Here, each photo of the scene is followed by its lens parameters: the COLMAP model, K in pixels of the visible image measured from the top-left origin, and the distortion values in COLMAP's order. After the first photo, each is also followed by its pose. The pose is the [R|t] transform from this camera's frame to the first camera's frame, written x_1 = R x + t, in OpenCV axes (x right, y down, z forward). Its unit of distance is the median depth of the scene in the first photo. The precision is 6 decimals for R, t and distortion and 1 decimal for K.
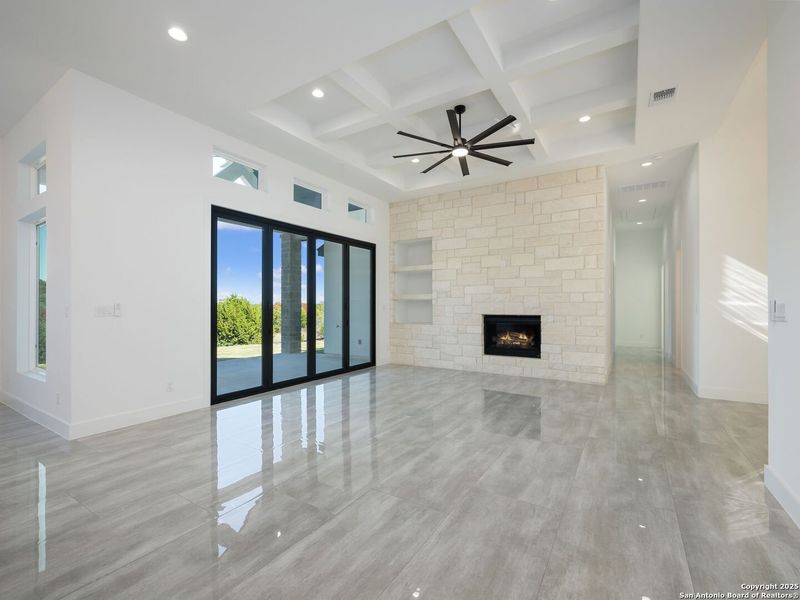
lens RADIAL K [[361.7, 0, 396.9], [0, 361.7, 302.8], [0, 0, 1]] dist [-0.001024, -0.000817]
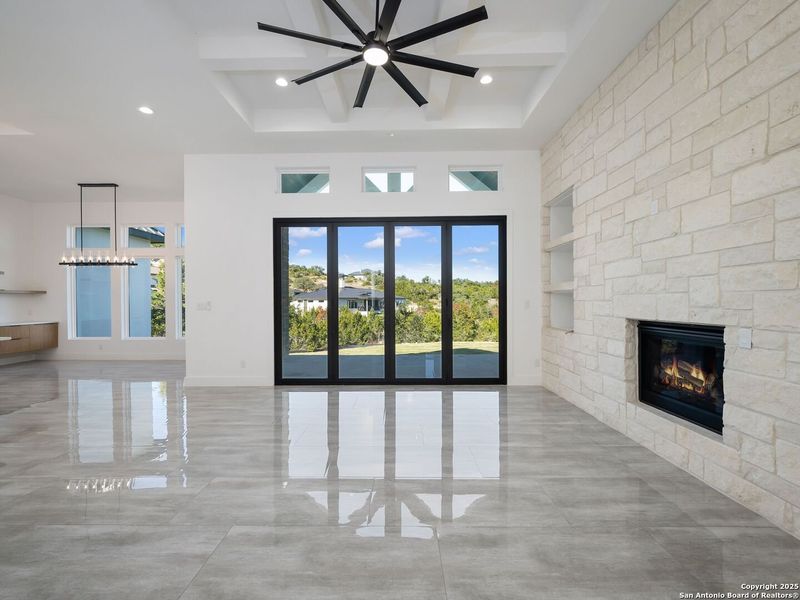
lens RADIAL K [[372.6, 0, 396.5], [0, 372.6, 302.4], [0, 0, 1]] dist [-0.002558, -0.000601]
pose [[0.529618, -0.002453, -0.848233, 0.516486], [0.012084, 0.999916, 0.004654, 0.004311], [0.848150, -0.012715, 0.529604, 0.478503]]
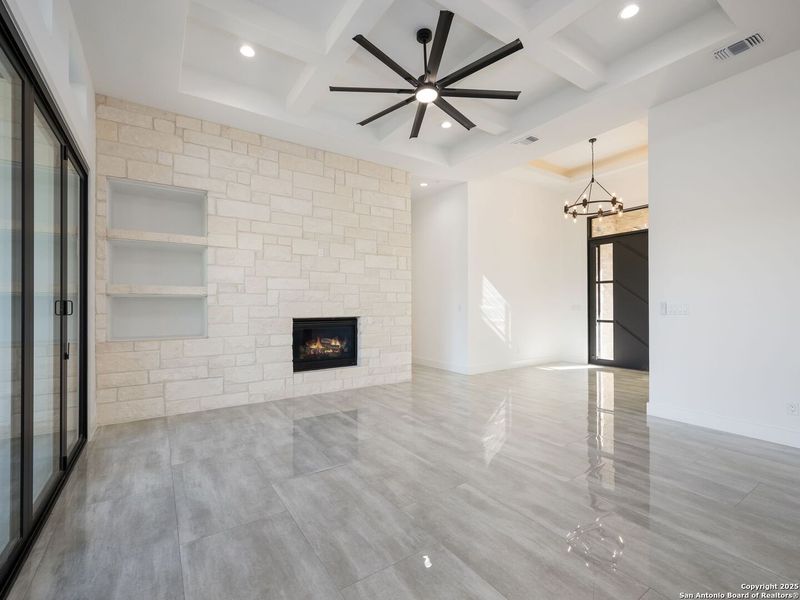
lens RADIAL K [[361.7, 0, 396.9], [0, 361.7, 302.8], [0, 0, 1]] dist [-0.001024, -0.000817]
pose [[0.398017, 0.005412, 0.917362, -0.361492], [-0.004735, 0.999981, -0.003845, 0.003280], [-0.917366, -0.002813, 0.398036, 0.534218]]
